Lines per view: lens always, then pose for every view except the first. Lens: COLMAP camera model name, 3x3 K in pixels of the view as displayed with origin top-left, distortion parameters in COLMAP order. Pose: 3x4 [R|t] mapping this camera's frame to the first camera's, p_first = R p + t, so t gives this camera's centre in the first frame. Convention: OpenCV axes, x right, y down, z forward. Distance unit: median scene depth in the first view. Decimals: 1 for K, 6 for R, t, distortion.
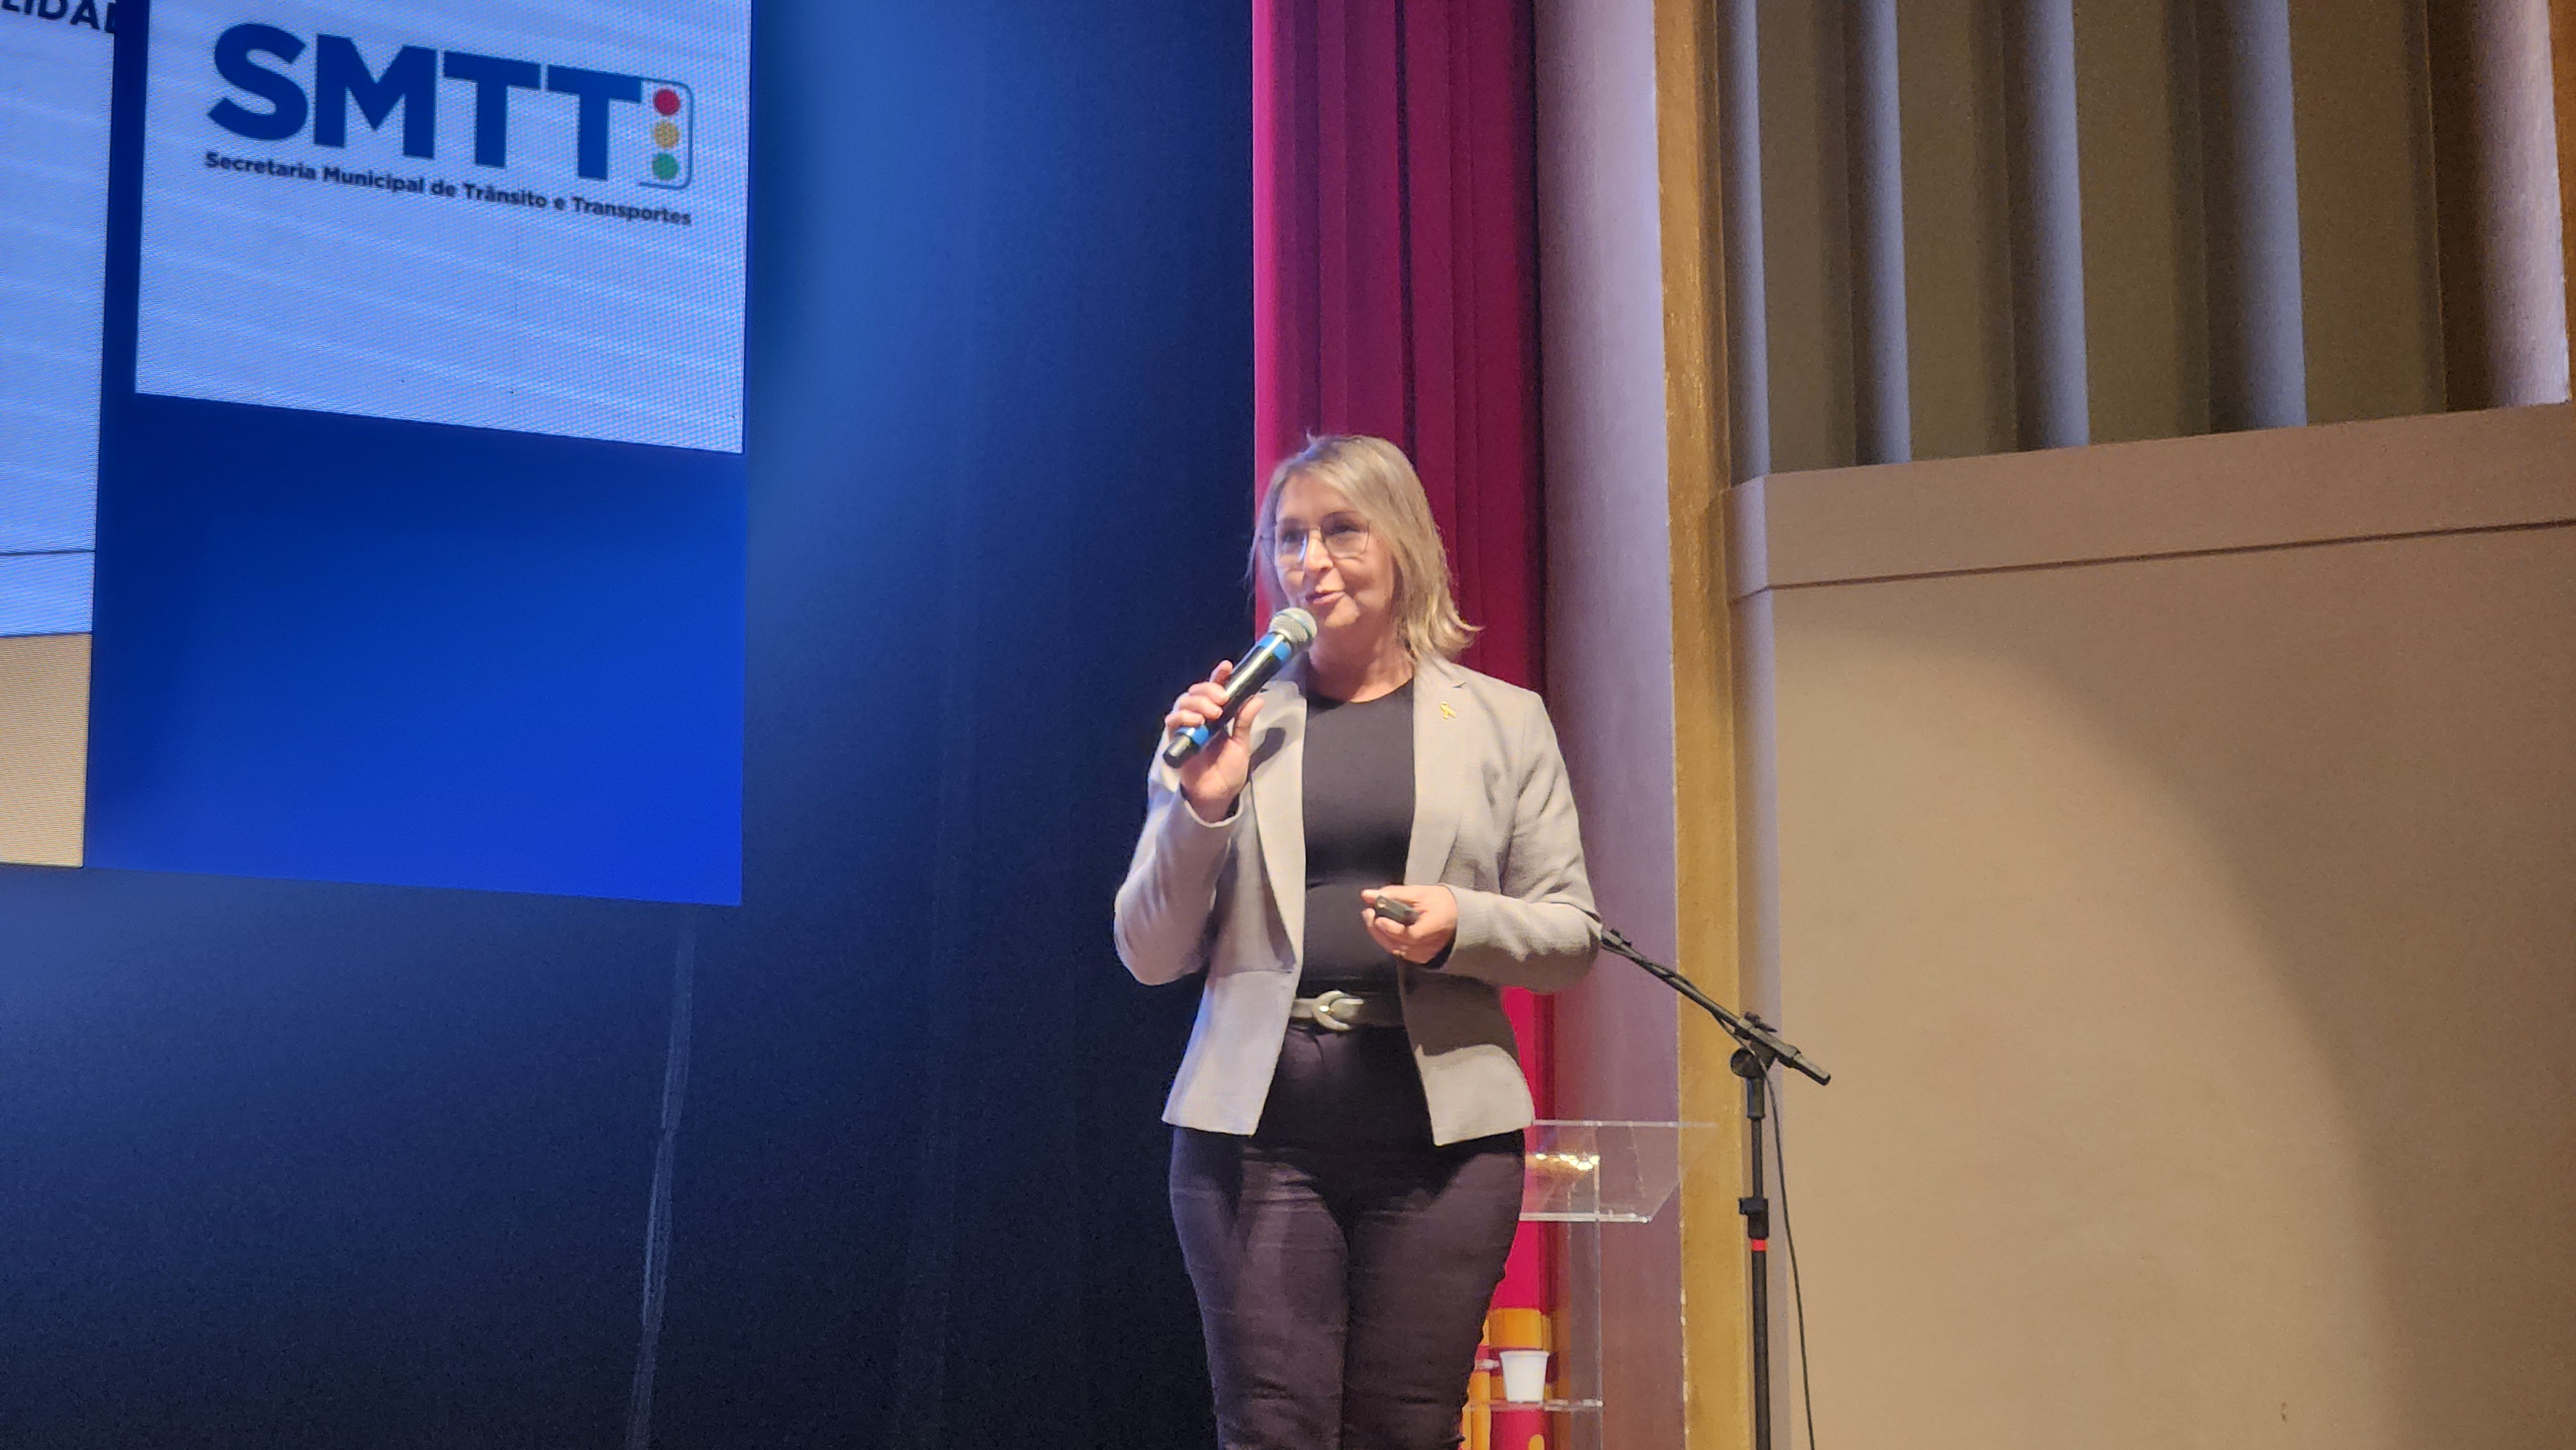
lens RADIAL K [[4993.6, 0, 1170.0], [0, 4993.6, 733.1], [0, 0, 1]] dist [-0.511918, 7.909086]
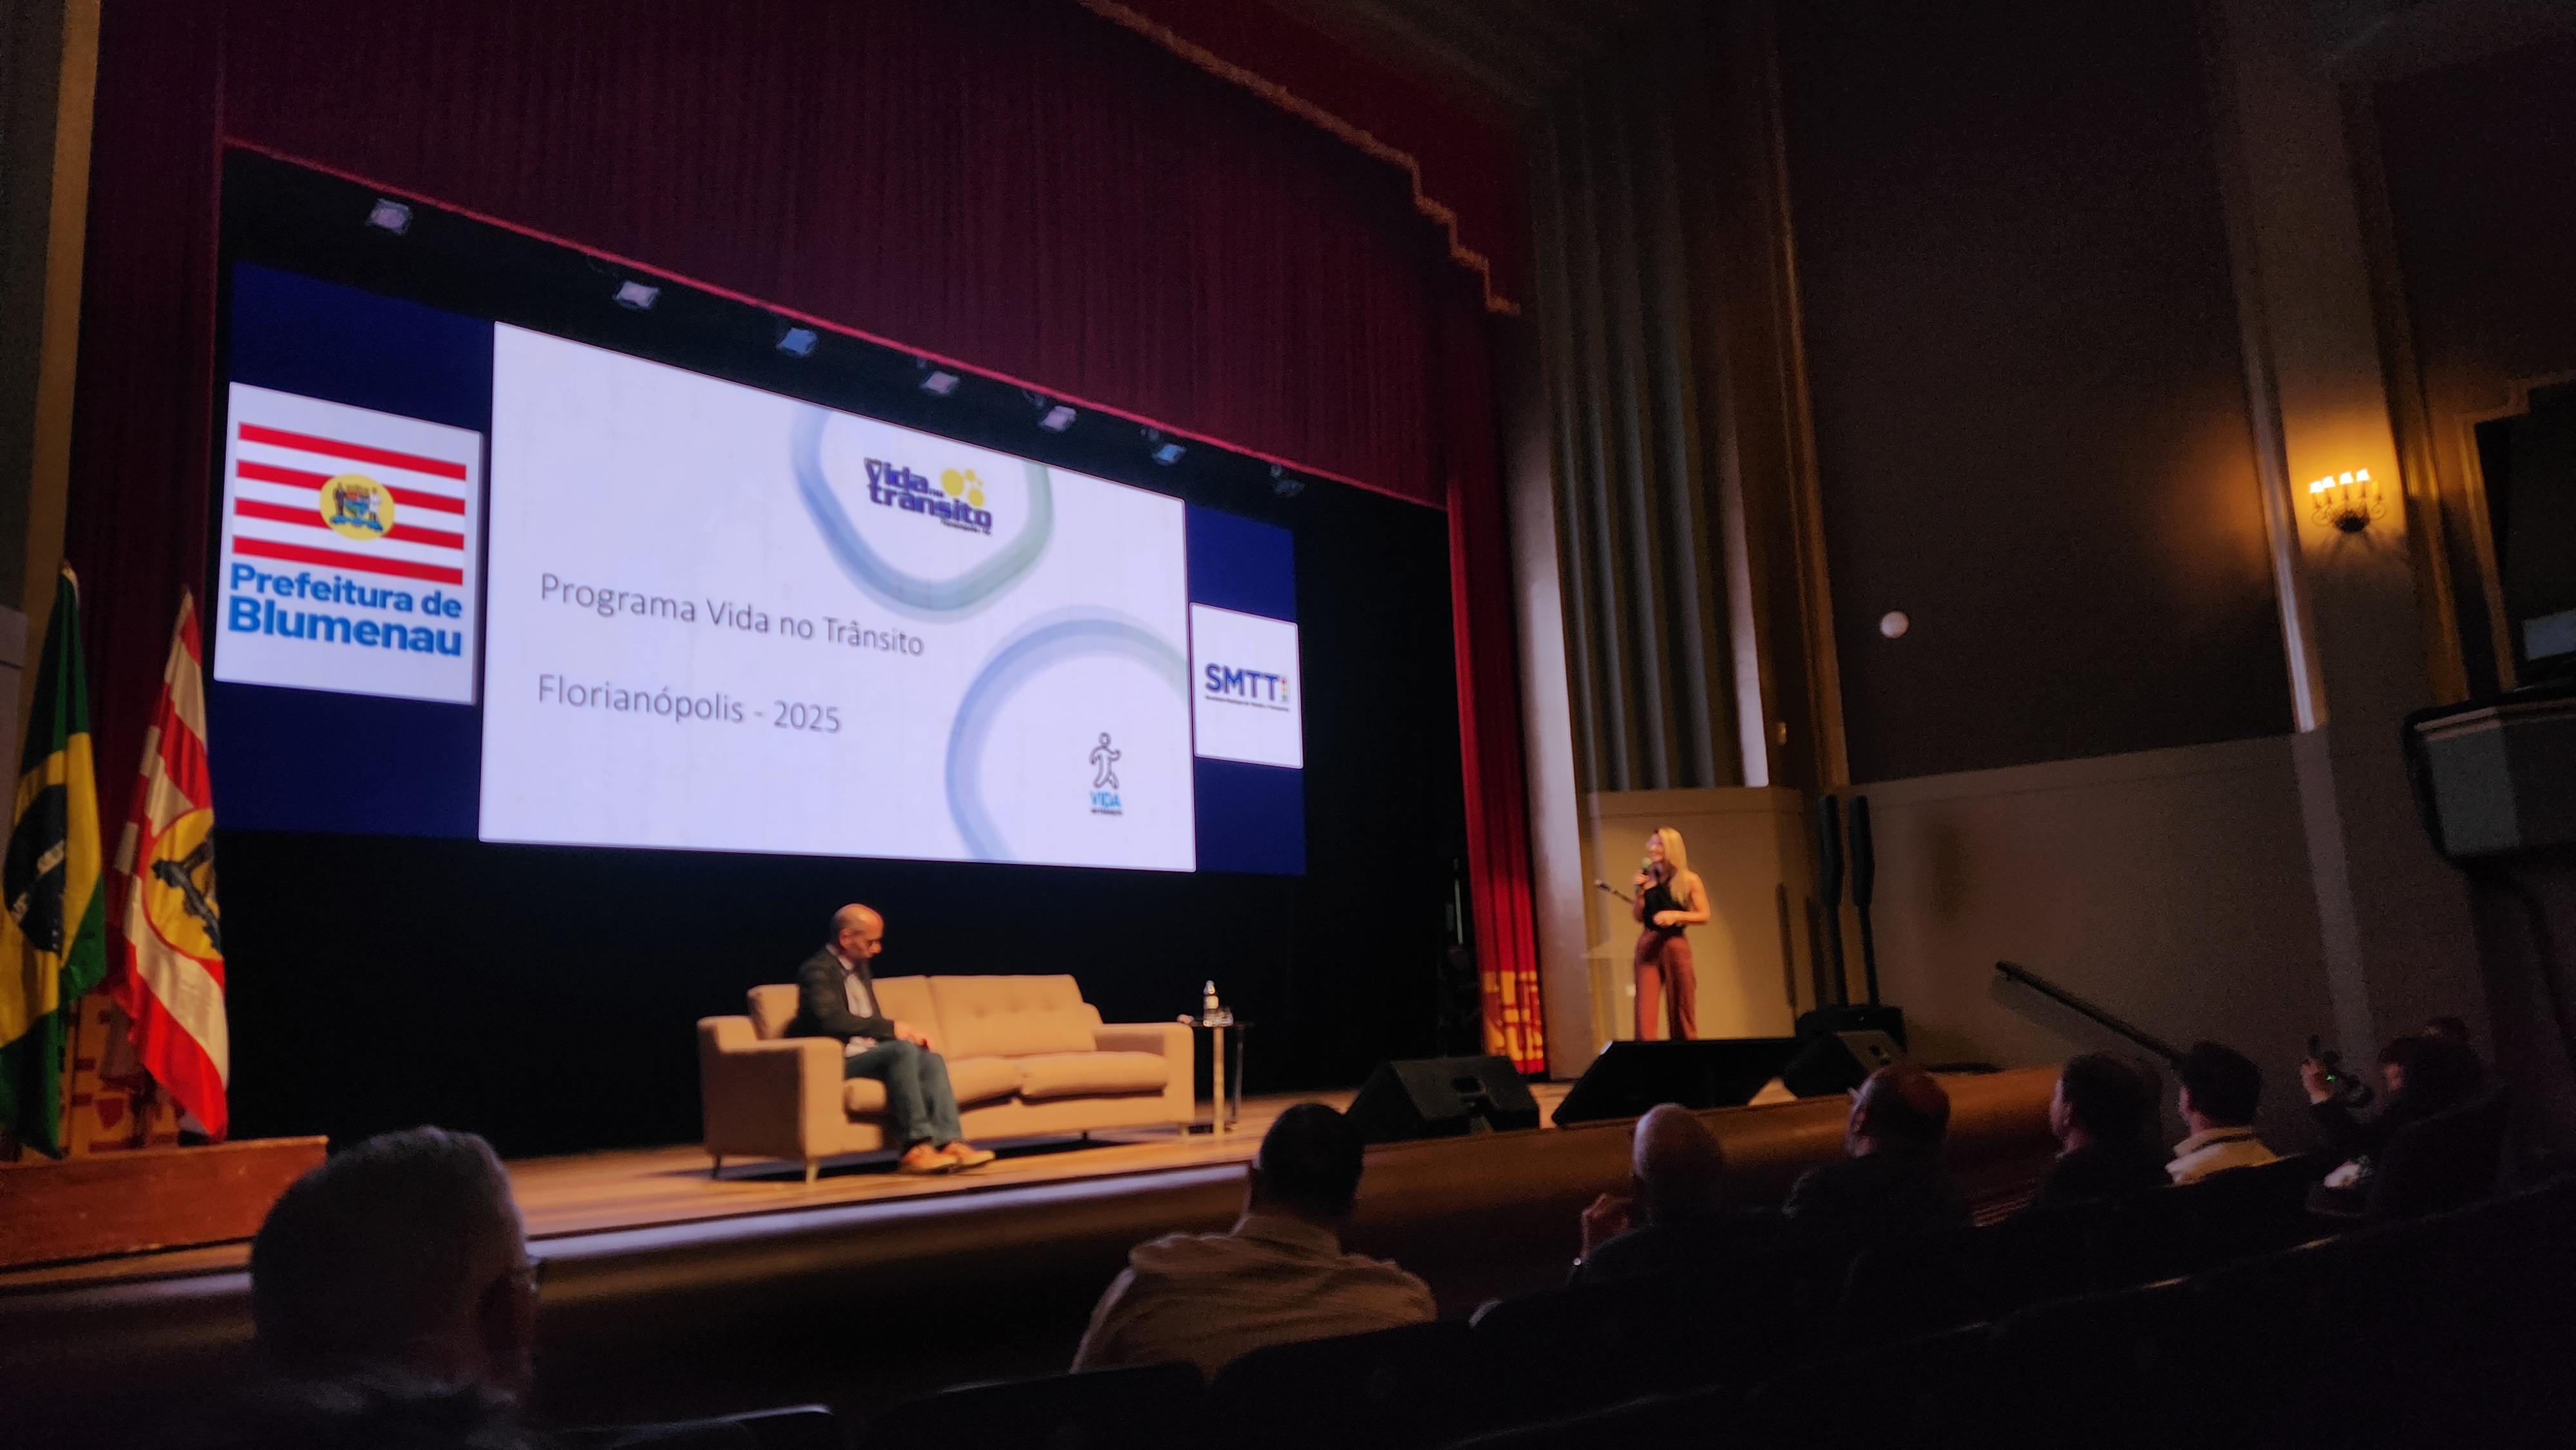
lens RADIAL K [[1680.9, 0, 1245.2], [0, 1680.9, 755.9], [0, 0, 1]] dist [0.101121, -0.099567]
pose [[0.929505, 0.021818, 0.368163, -0.668807], [-0.026874, 0.999602, 0.008612, -0.078903], [-0.367829, -0.017899, 0.929721, -0.308389]]
